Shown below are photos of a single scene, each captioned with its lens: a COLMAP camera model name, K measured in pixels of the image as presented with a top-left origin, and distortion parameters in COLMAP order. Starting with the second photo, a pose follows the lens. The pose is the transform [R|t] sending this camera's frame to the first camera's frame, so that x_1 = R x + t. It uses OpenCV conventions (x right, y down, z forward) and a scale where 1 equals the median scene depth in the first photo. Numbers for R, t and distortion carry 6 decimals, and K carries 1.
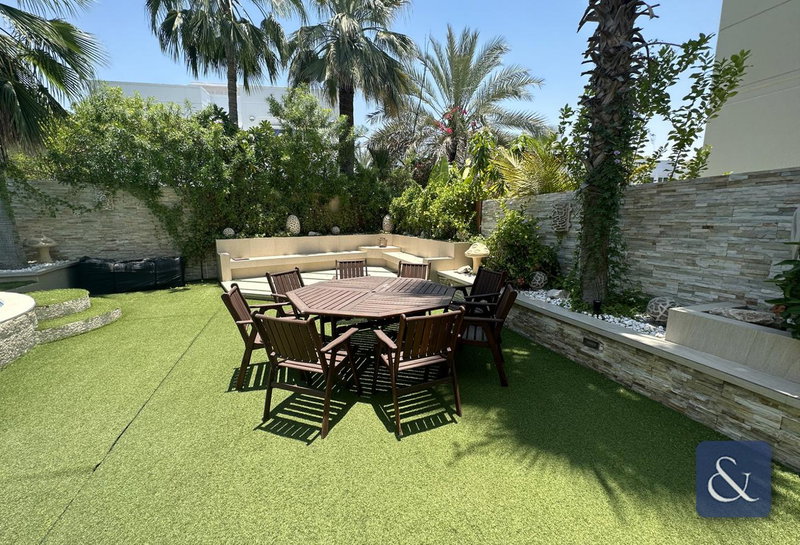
lens RADIAL K [[319.7, 0, 405.0], [0, 319.7, 272.8], [0, 0, 1]] dist [-0.002223, 0.001201]
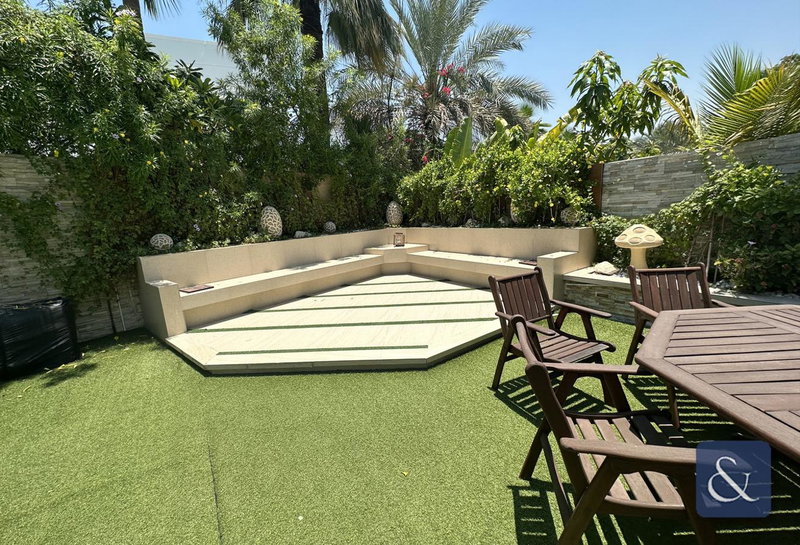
lens RADIAL K [[319.7, 0, 403.6], [0, 319.7, 271.5], [0, 0, 1]] dist [-0.002223, 0.001201]
pose [[0.965629, -0.103255, 0.238536, -0.306262], [0.101472, 0.994642, 0.019774, -0.048038], [-0.239300, 0.005111, 0.970932, 0.394875]]
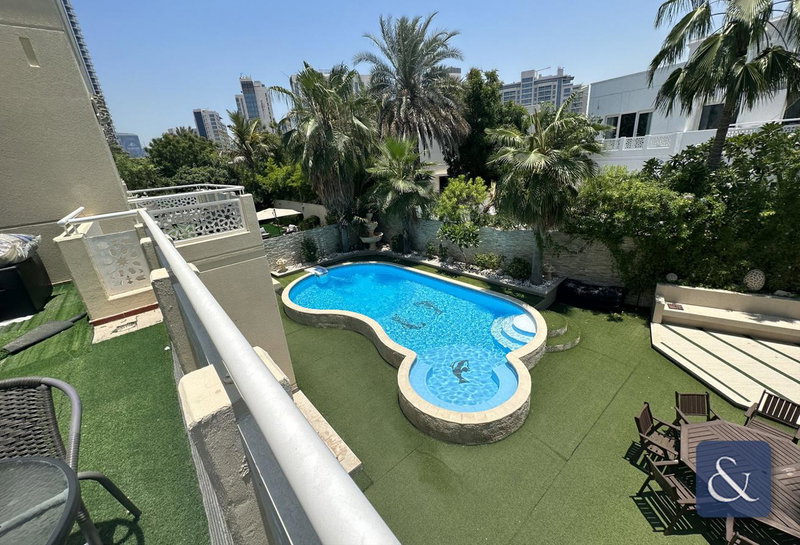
lens RADIAL K [[319.7, 0, 398.6], [0, 319.7, 270.1], [0, 0, 1]] dist [-0.002223, 0.001201]
pose [[0.342451, 0.285731, -0.895034, 0.135936], [-0.073990, 0.957877, 0.277483, -0.421076], [0.936618, -0.028801, 0.349168, -0.331090]]
